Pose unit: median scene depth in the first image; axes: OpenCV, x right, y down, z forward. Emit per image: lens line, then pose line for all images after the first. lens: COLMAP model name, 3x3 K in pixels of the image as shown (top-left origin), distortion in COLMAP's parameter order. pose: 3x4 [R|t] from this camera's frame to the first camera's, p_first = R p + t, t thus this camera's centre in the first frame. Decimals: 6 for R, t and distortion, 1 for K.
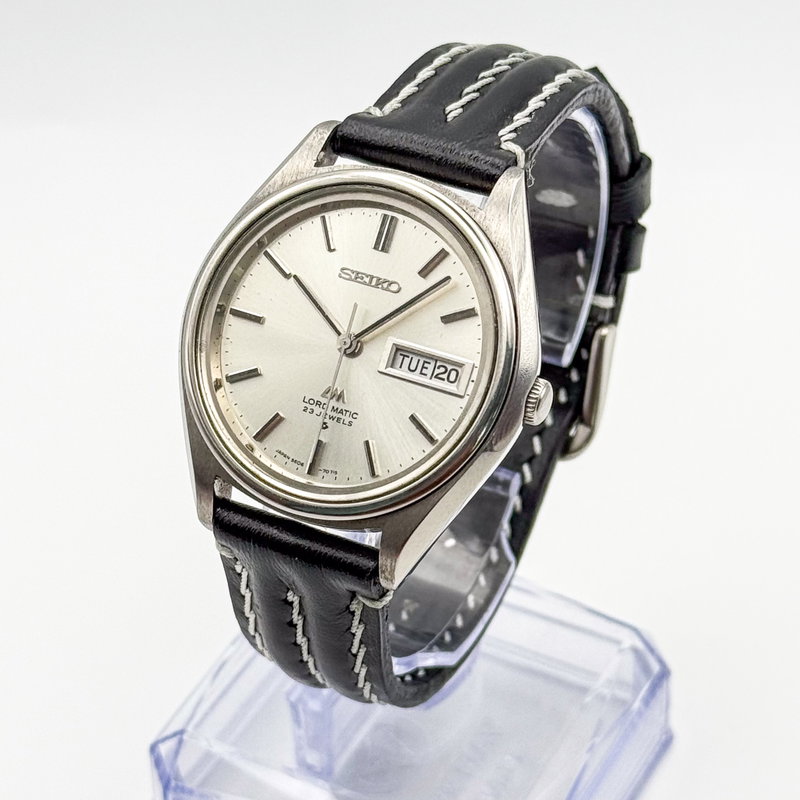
lens RADIAL K [[2643.6, 0, 362.6], [0, 2643.6, 400.0], [0, 0, 1]] dist [-0.026976, -0.364622]
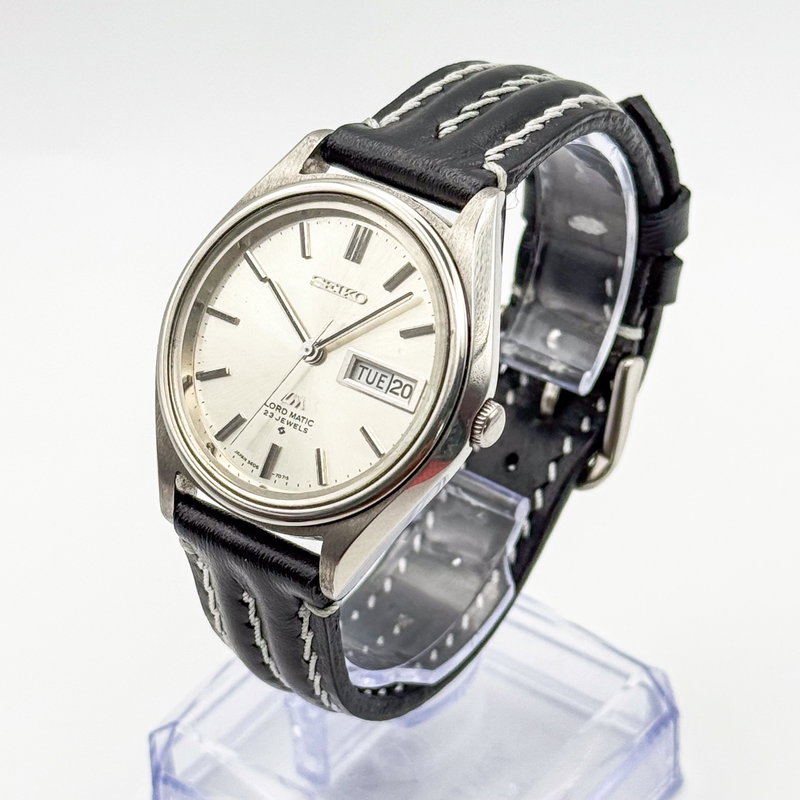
lens RADIAL K [[2643.6, 0, 362.6], [0, 2643.6, 400.0], [0, 0, 1]] dist [-0.026976, -0.364622]
pose [[0.986172, 0.082584, -0.143683, 0.155660], [-0.083535, 0.996505, -0.000587, -0.003733], [0.143133, 0.012581, 0.989624, 0.009668]]
